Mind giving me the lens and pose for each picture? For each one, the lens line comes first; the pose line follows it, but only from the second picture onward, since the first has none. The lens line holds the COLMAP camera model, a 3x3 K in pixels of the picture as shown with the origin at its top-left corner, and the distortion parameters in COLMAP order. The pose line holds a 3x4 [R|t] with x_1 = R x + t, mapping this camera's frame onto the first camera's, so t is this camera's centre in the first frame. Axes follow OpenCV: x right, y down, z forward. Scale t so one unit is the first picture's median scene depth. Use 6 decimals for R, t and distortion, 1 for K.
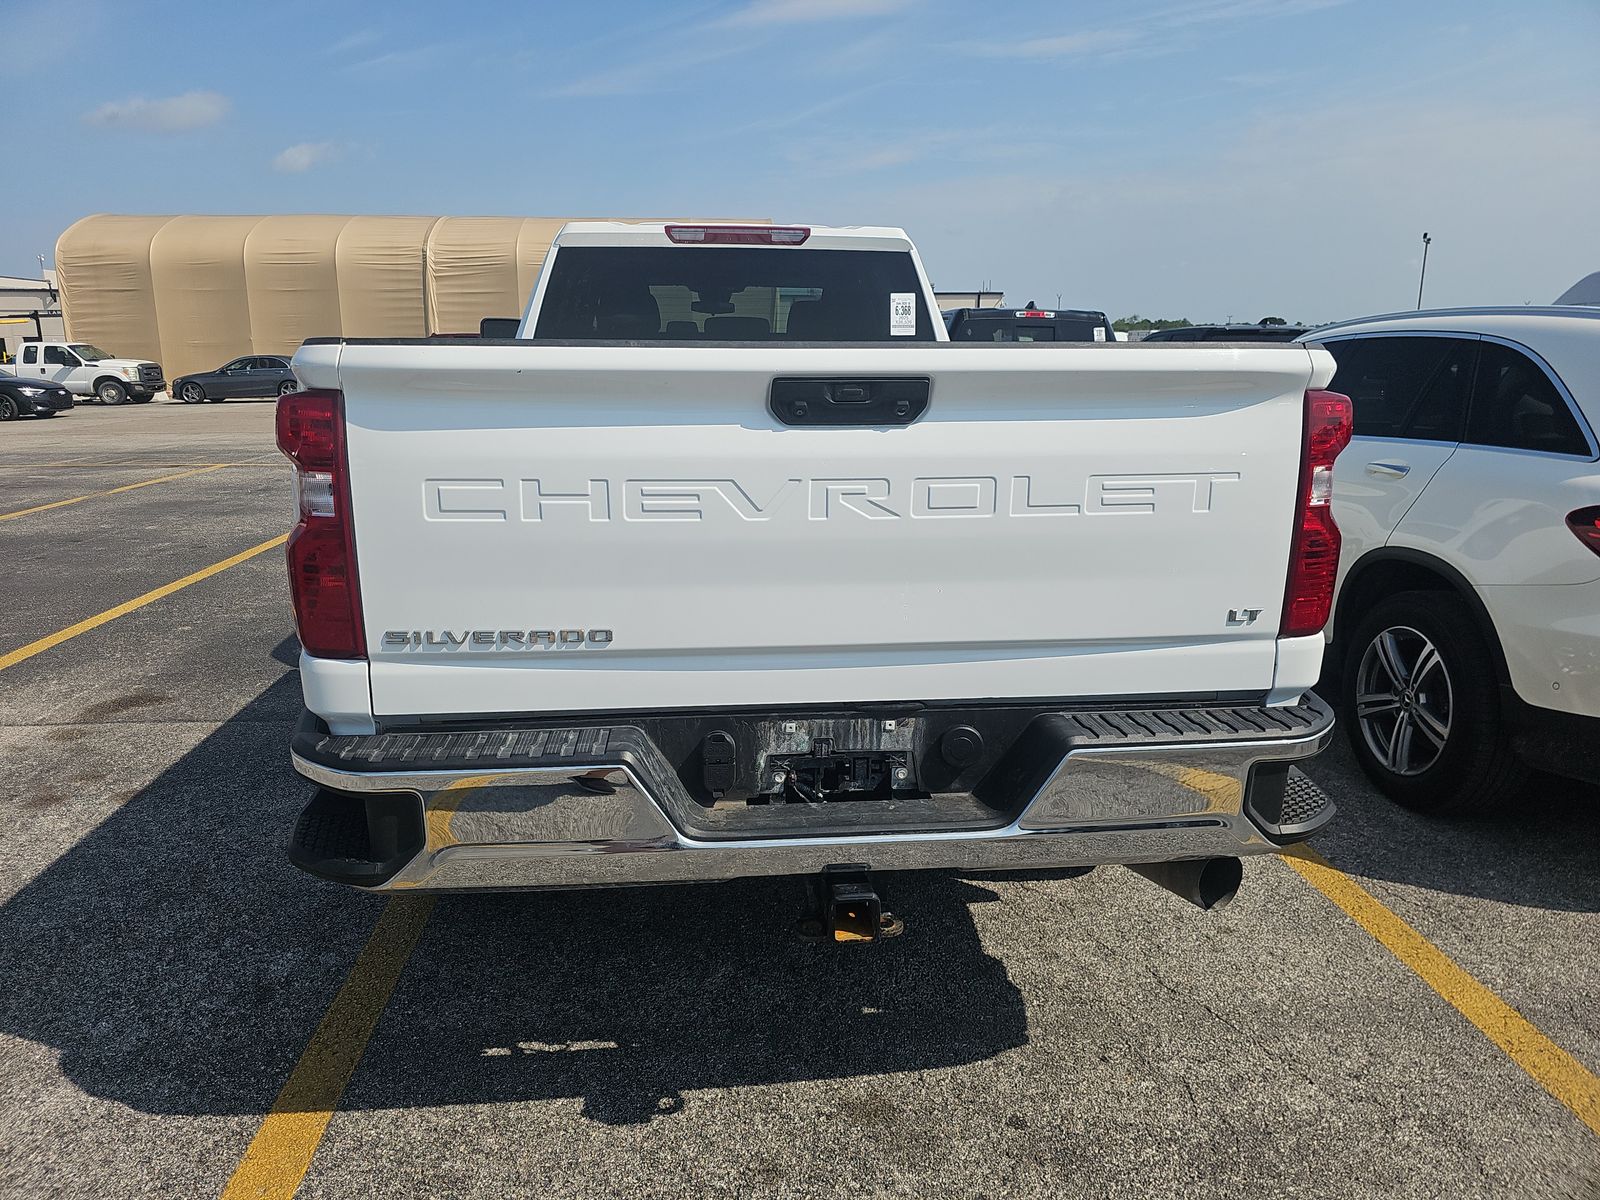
lens RADIAL K [[1155.9, 0, 800.0], [0, 1155.9, 600.0], [0, 0, 1]] dist [0.063815, -0.079311]
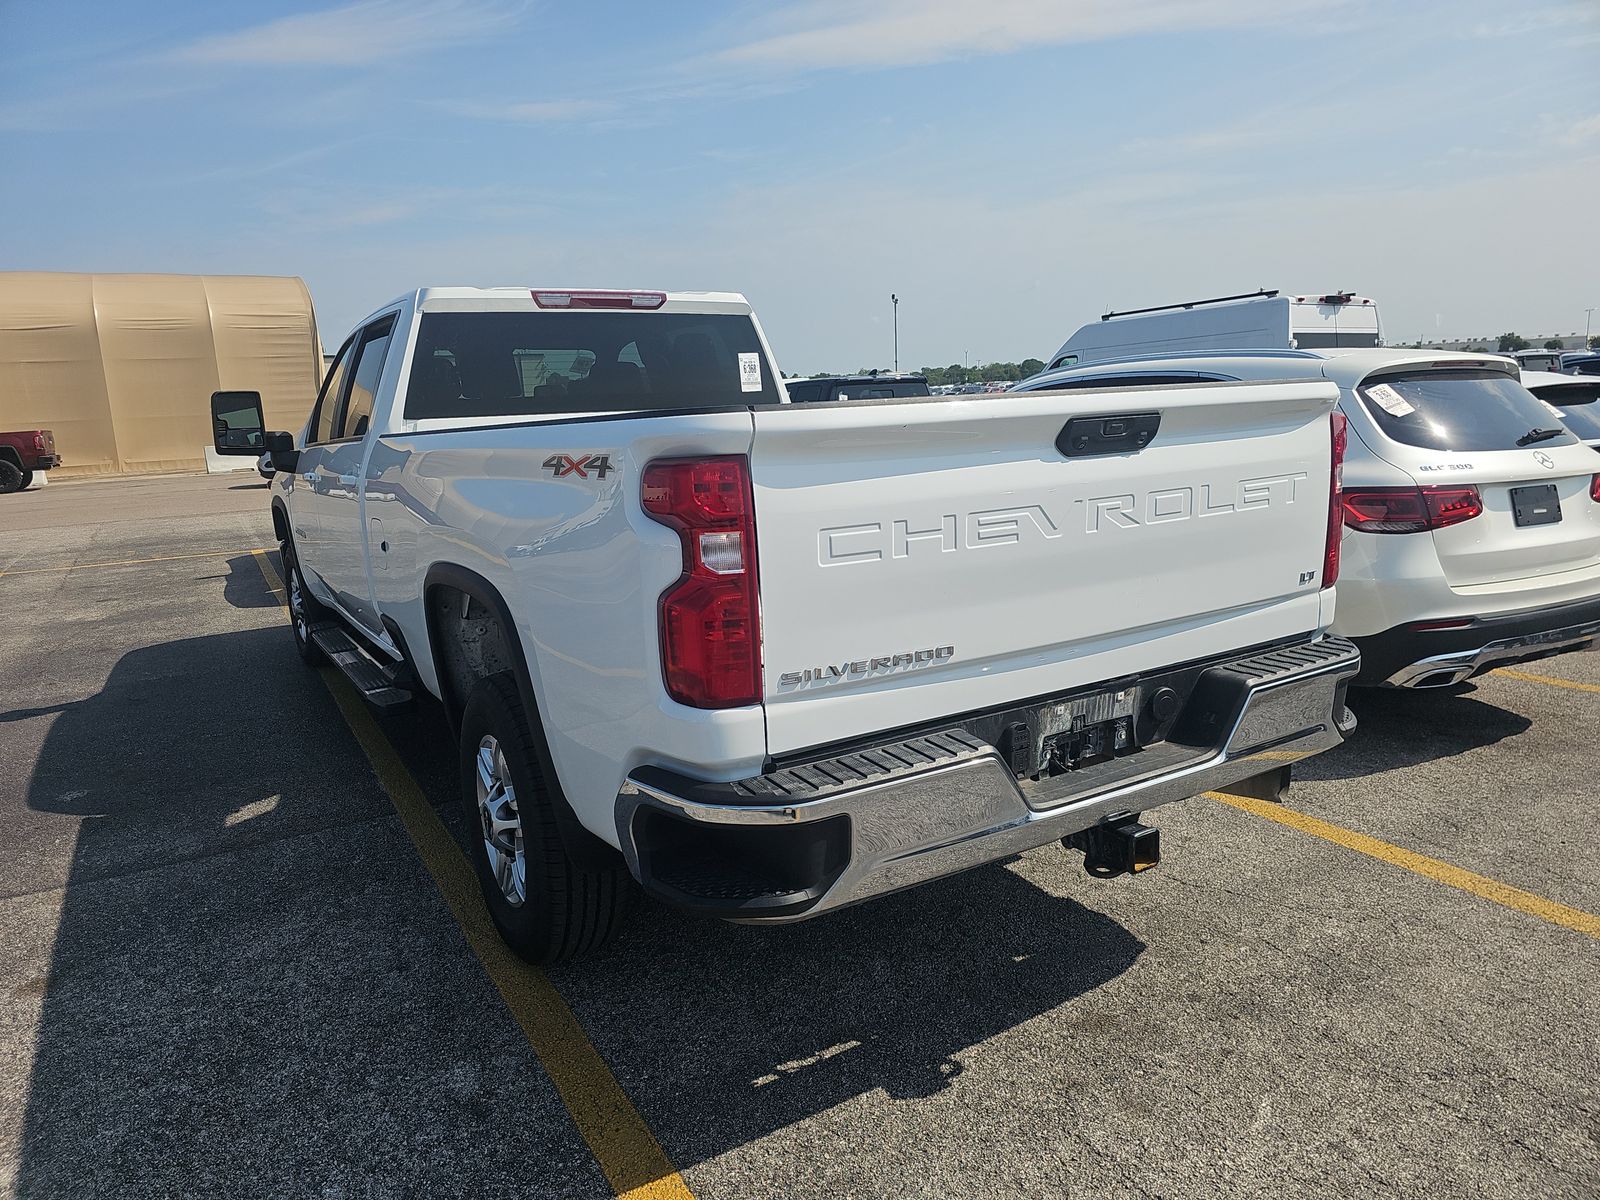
lens RADIAL K [[1148.9, 0, 855.1], [0, 1148.9, 630.2], [0, 0, 1]] dist [0.040435, -0.034405]
pose [[0.888022, -0.130380, 0.440929, -0.633881], [0.139847, 0.990111, 0.011120, -0.012863], [-0.438019, 0.051788, 0.897473, 0.015375]]
